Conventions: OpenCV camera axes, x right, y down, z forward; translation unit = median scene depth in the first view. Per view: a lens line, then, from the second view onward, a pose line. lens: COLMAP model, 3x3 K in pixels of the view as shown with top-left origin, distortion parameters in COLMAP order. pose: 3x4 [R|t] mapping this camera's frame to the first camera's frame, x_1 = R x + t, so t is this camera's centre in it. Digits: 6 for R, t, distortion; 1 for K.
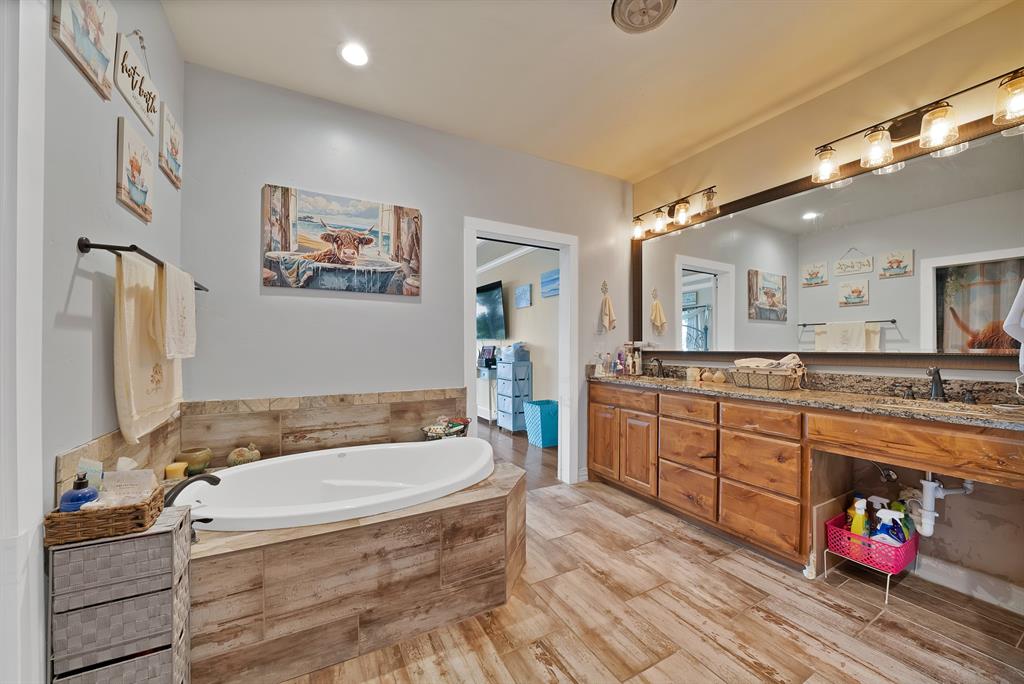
lens RADIAL K [[372.8, 0, 511.1], [0, 372.8, 343.7], [0, 0, 1]] dist [-0.025956, 0.002624]
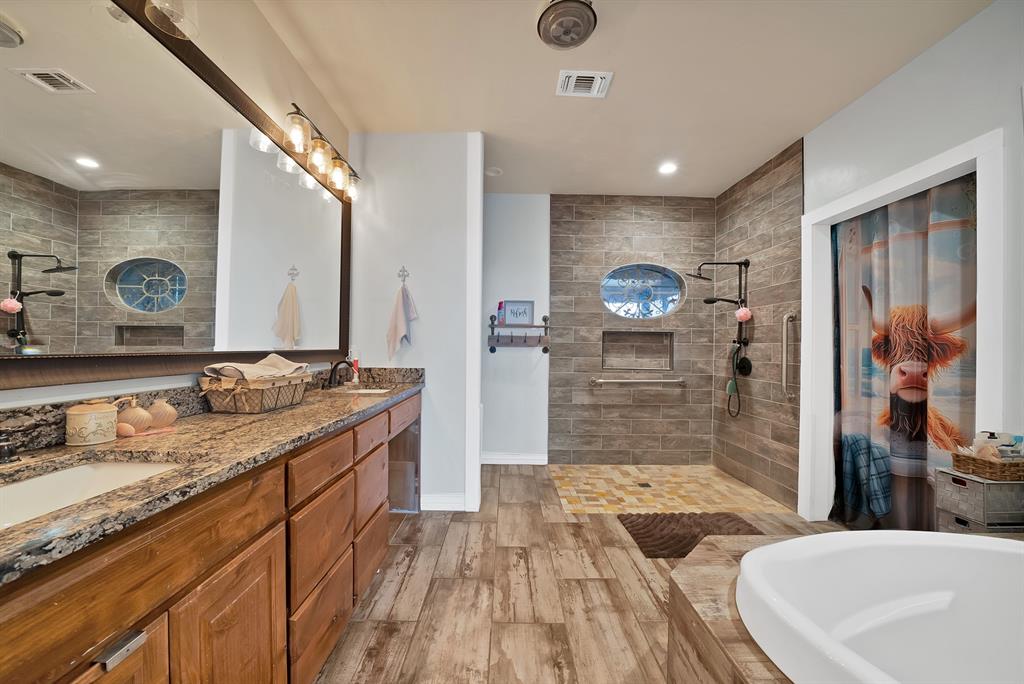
lens RADIAL K [[372.8, 0, 526.9], [0, 372.8, 348.2], [0, 0, 1]] dist [-0.025956, 0.002624]
pose [[-0.899700, -0.012375, 0.436334, -0.002906], [-0.018444, 0.999783, -0.009675, 0.017658], [-0.436119, -0.016752, -0.899733, 1.691939]]
